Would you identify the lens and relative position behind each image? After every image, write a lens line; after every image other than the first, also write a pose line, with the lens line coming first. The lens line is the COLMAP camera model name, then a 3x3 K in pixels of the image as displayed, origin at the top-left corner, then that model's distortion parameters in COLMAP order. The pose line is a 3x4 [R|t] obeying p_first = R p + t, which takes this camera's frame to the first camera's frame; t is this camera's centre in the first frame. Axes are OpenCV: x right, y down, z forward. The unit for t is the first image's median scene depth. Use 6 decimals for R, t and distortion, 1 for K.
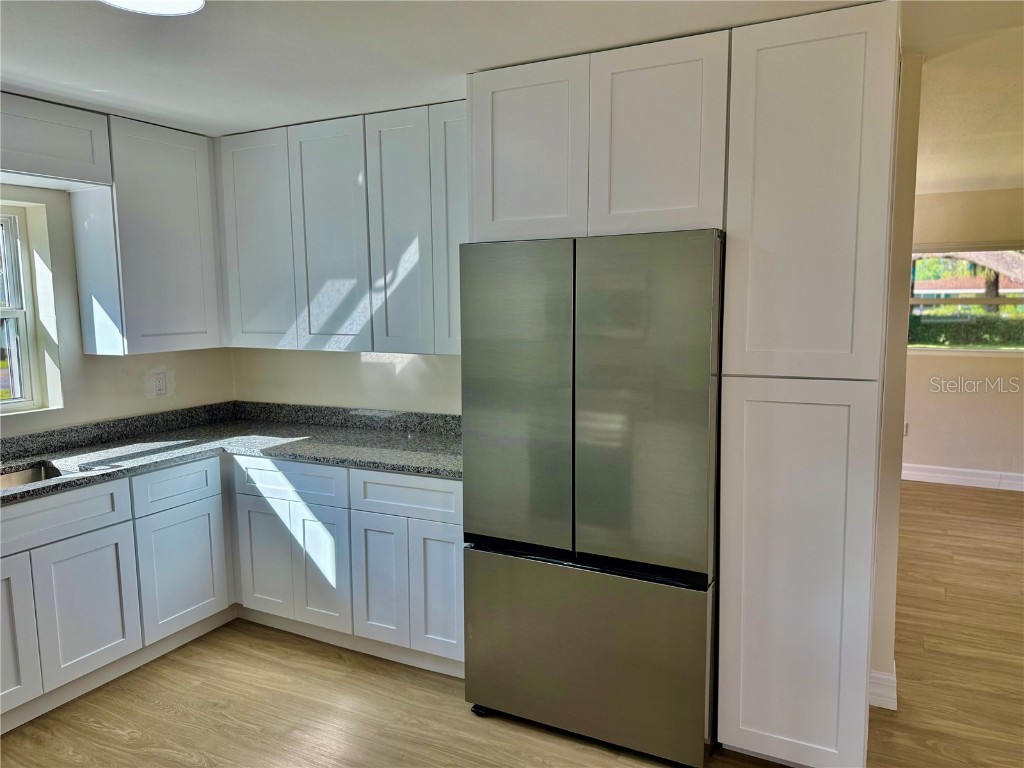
lens RADIAL K [[721.7, 0, 507.6], [0, 721.7, 381.6], [0, 0, 1]] dist [0.049988, -0.059237]
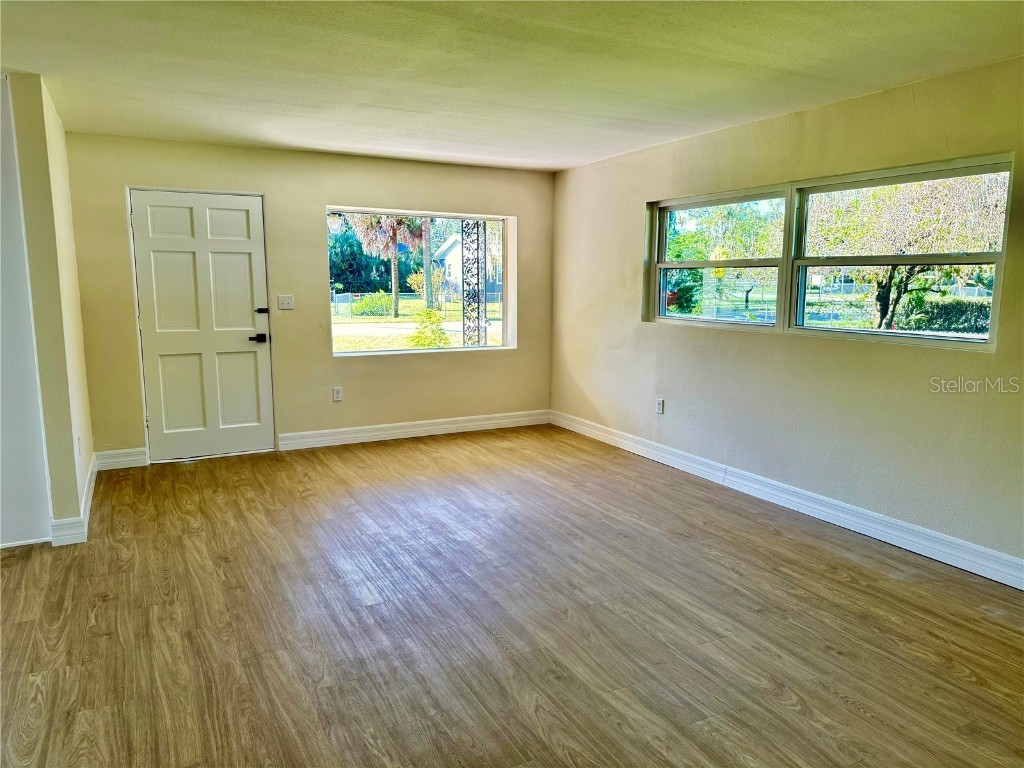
lens RADIAL K [[721.7, 0, 516.1], [0, 721.7, 389.8], [0, 0, 1]] dist [0.049988, -0.059237]
pose [[0.822051, 0.099127, -0.560719, 1.728893], [-0.073729, 0.994971, 0.067805, -0.007810], [0.564620, -0.014398, 0.825225, 0.298126]]
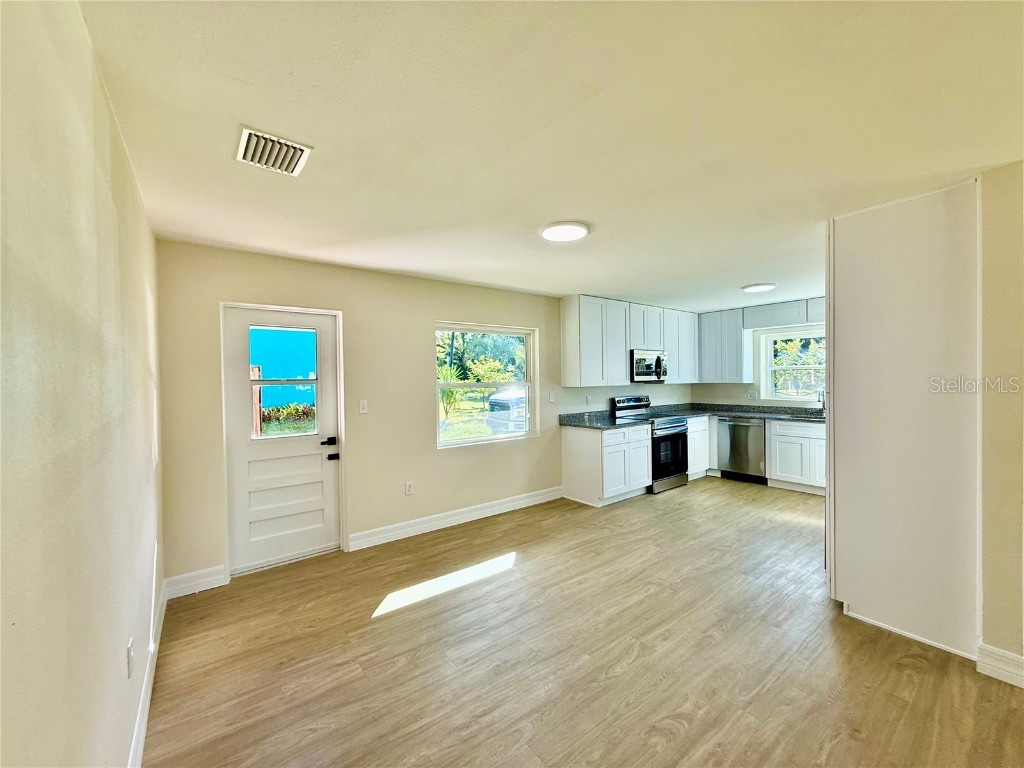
lens RADIAL K [[412.1, 0, 507.8], [0, 412.1, 381.9], [0, 0, 1]] dist [0.001334, 0.000357]
pose [[-0.424280, 0.026912, -0.905131, 1.305865], [-0.083733, 0.994110, 0.068807, -0.028732], [0.901651, 0.104983, -0.419528, 0.432642]]
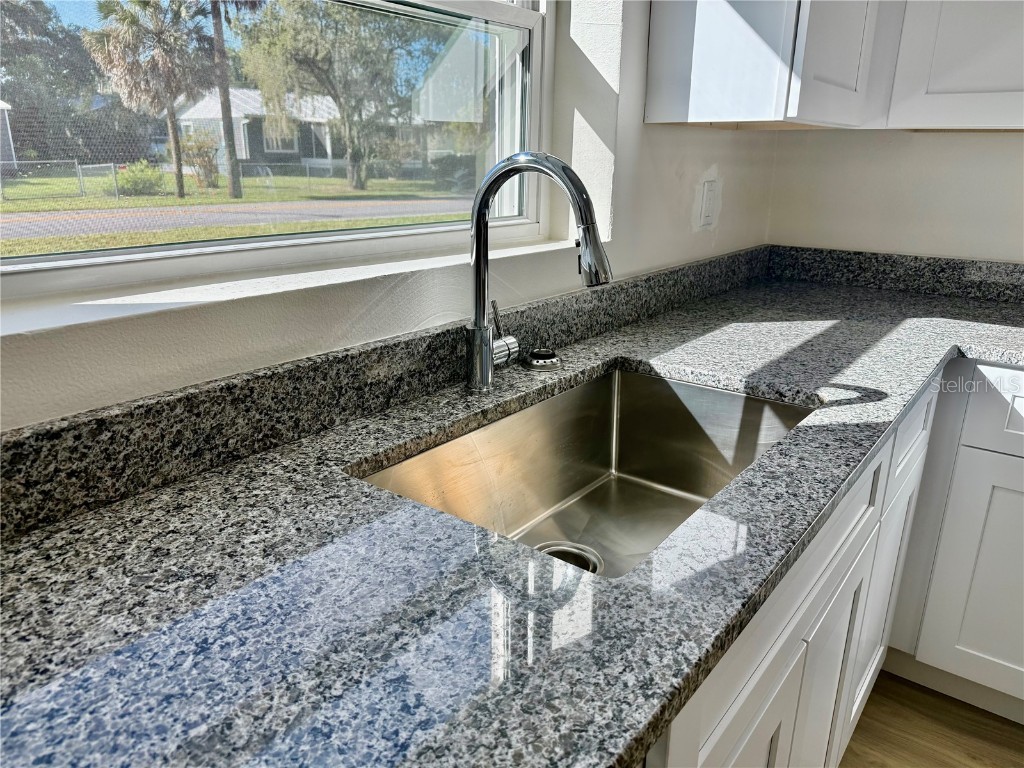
lens RADIAL K [[721.7, 0, 513.2], [0, 721.7, 386.3], [0, 0, 1]] dist [0.049988, -0.059237]
pose [[0.986402, 0.076524, -0.145448, -0.618888], [-0.046782, 0.979112, 0.197866, 0.040316], [0.157552, -0.188371, 0.969378, 0.540652]]
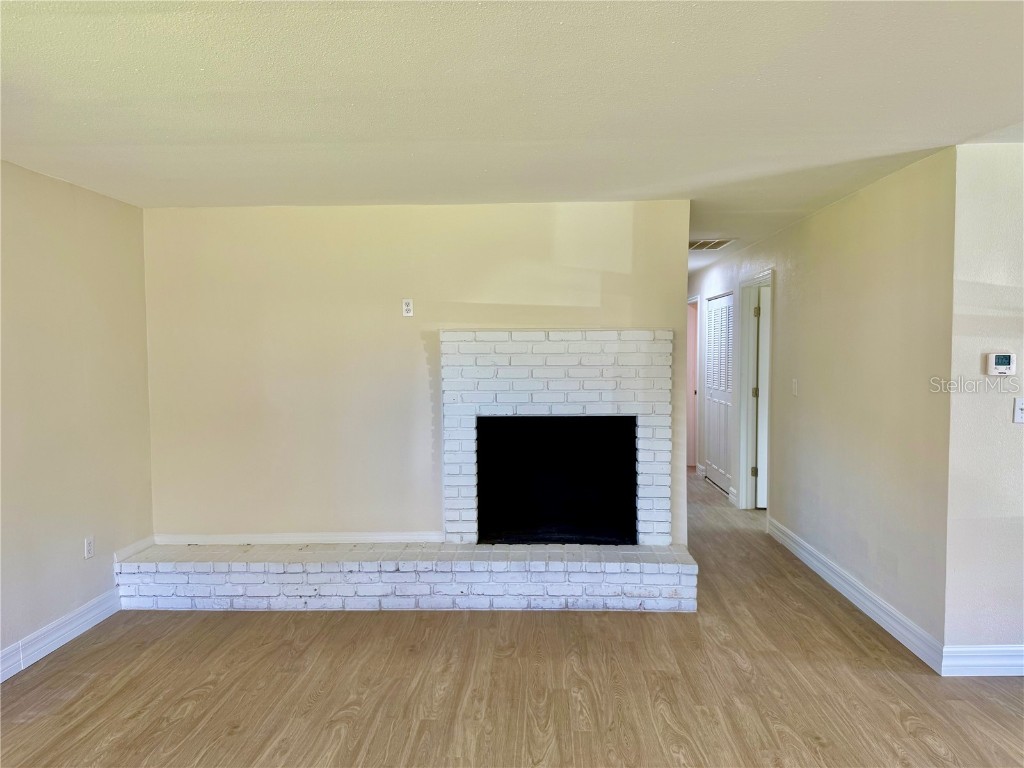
lens RADIAL K [[721.7, 0, 518.1], [0, 721.7, 382.0], [0, 0, 1]] dist [0.049988, -0.059237]
pose [[-0.430131, -0.032715, 0.902173, 0.630969], [0.108950, 0.990158, 0.087849, -0.131831], [-0.896168, 0.136079, -0.422333, 1.242526]]
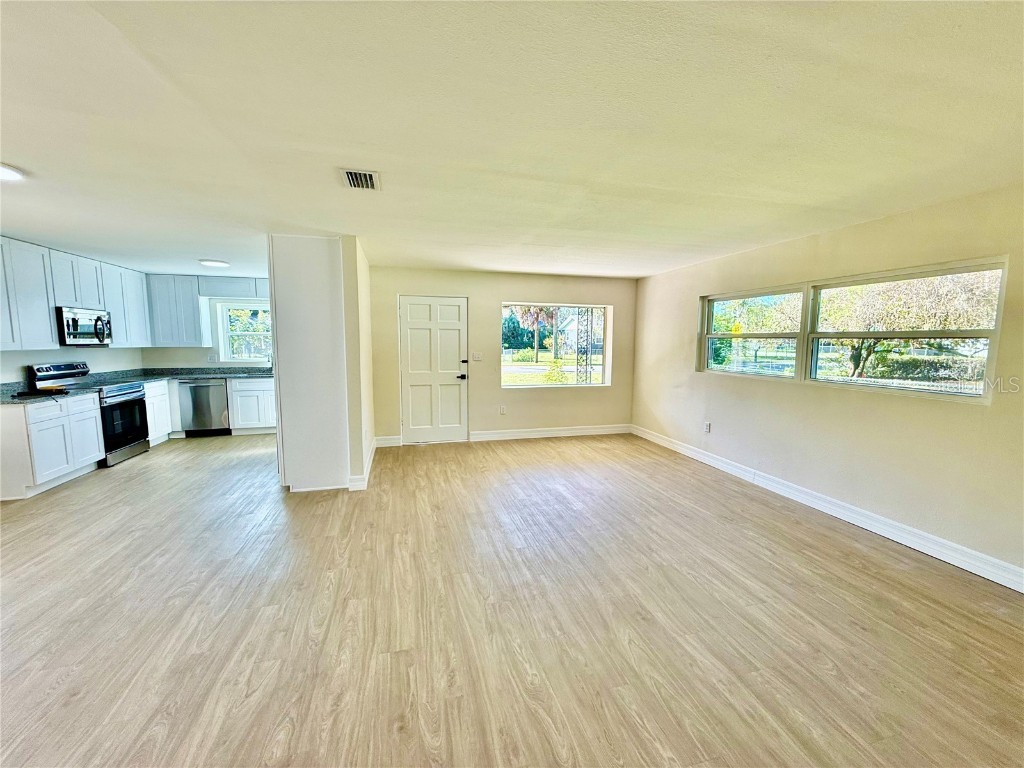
lens RADIAL K [[412.1, 0, 512.5], [0, 412.1, 383.2], [0, 0, 1]] dist [0.001334, 0.000357]
pose [[0.676240, 0.090971, -0.731043, 1.656721], [-0.094953, 0.994832, 0.035962, -0.024149], [0.730537, 0.045096, 0.681383, 0.356241]]
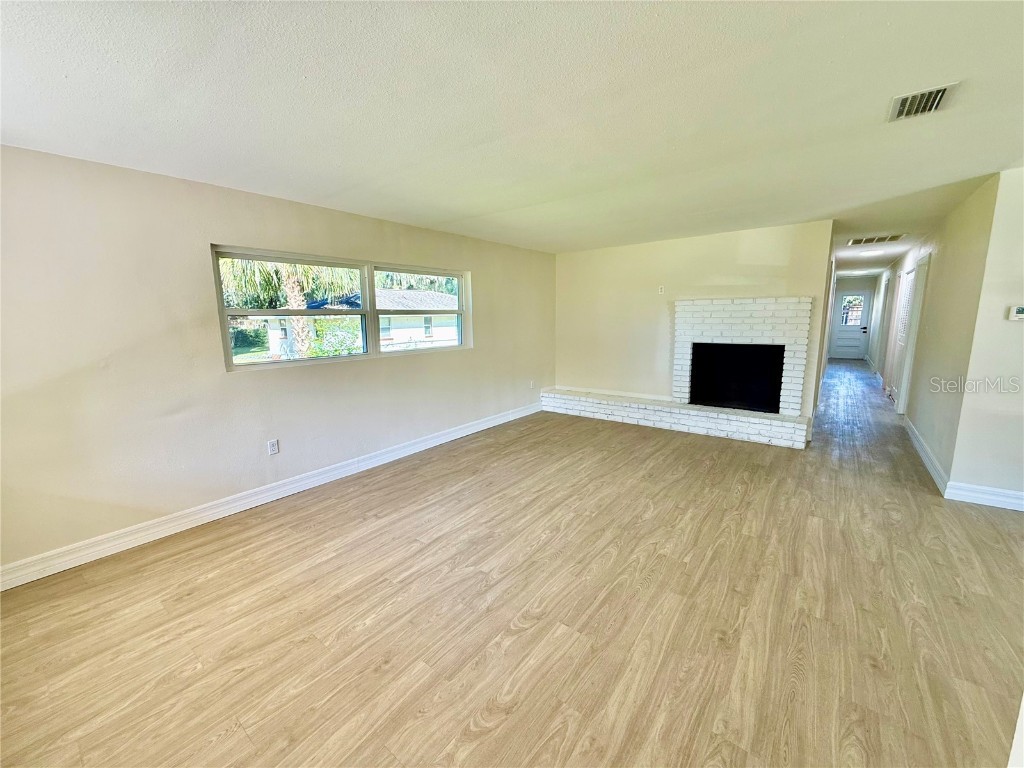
lens RADIAL K [[412.1, 0, 509.8], [0, 412.1, 379.4], [0, 0, 1]] dist [0.001334, 0.000357]
pose [[0.184573, -0.145347, 0.972012, 0.164455], [0.122847, 0.984660, 0.123911, -0.099996], [-0.975111, 0.096538, 0.199597, 1.126928]]
